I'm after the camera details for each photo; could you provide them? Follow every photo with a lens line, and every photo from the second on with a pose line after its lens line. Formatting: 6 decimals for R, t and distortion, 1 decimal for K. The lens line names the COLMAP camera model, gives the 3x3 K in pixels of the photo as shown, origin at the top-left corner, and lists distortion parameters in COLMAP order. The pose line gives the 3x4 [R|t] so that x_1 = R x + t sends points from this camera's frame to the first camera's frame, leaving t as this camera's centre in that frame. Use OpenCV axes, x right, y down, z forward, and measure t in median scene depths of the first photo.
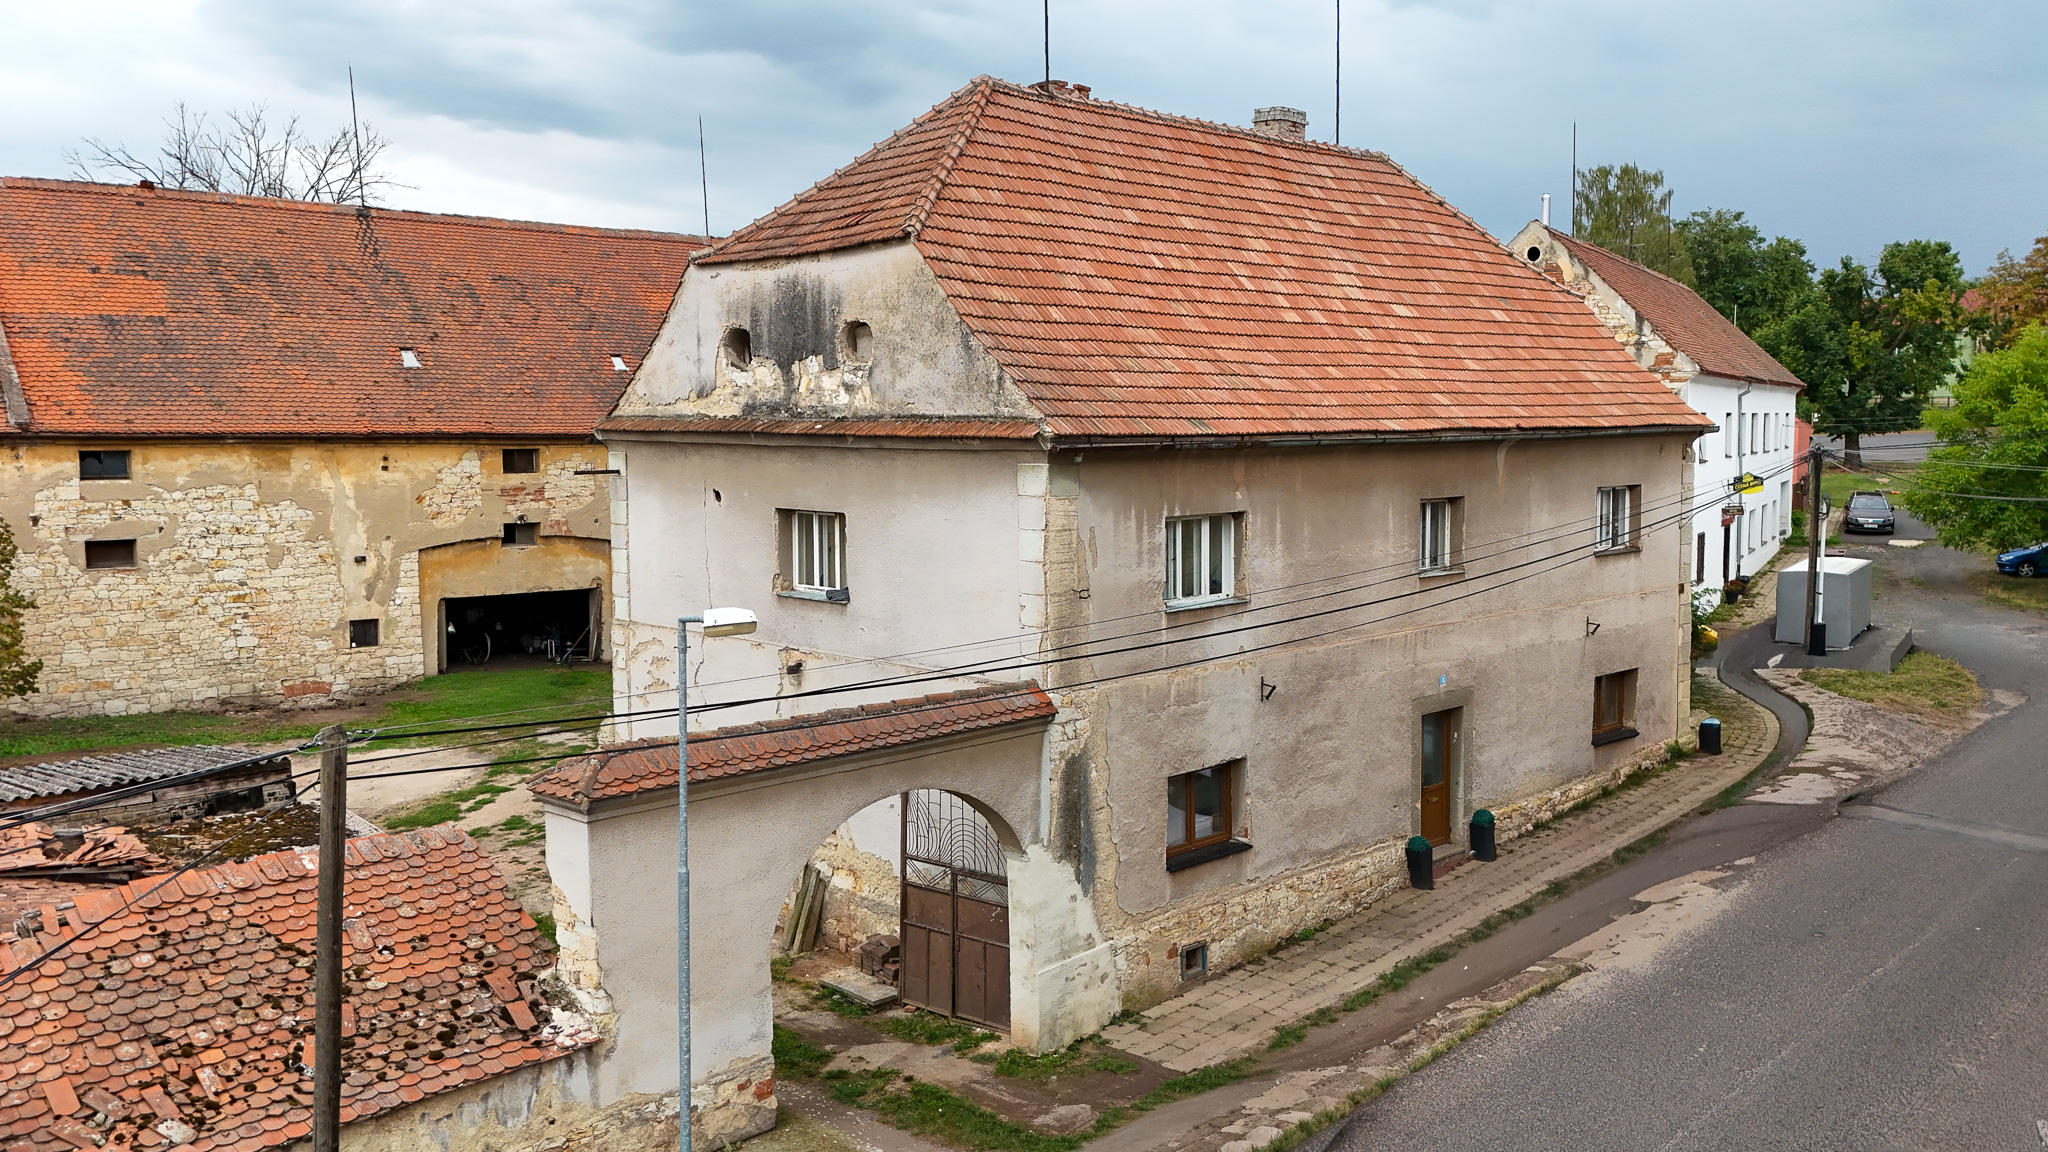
lens RADIAL K [[1649.9, 0, 1143.0], [0, 1649.9, 558.1], [0, 0, 1]] dist [0.072147, -0.073284]
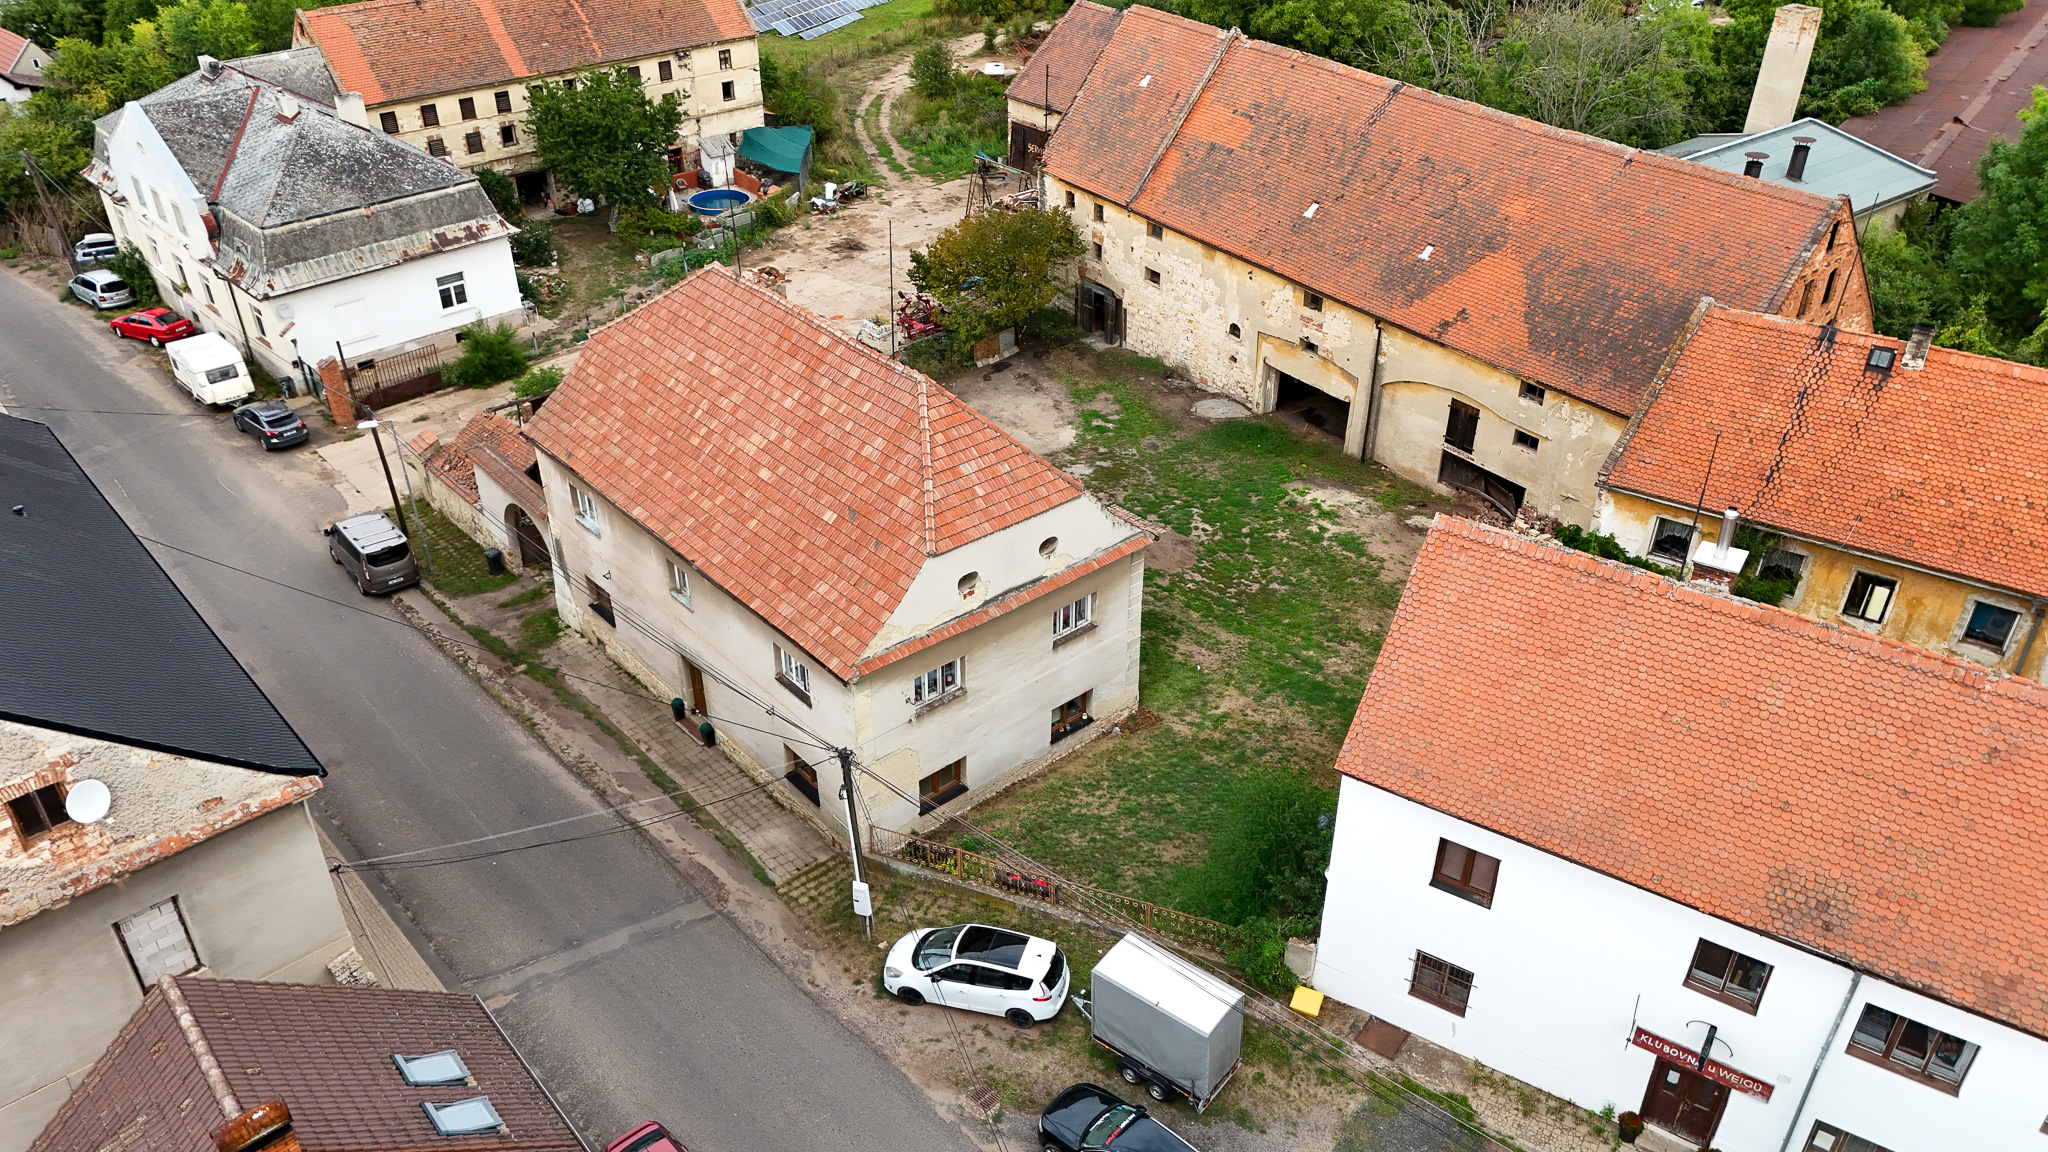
lens RADIAL K [[1496.7, 0, 1020.2], [0, 1496.7, 582.8], [0, 0, 1]] dist [0.083304, -0.082866]
pose [[-0.110113, 0.545488, -0.830854, 0.989204], [-0.086259, 0.827538, 0.554743, -0.631426], [0.990169, 0.132753, -0.044070, 0.937249]]
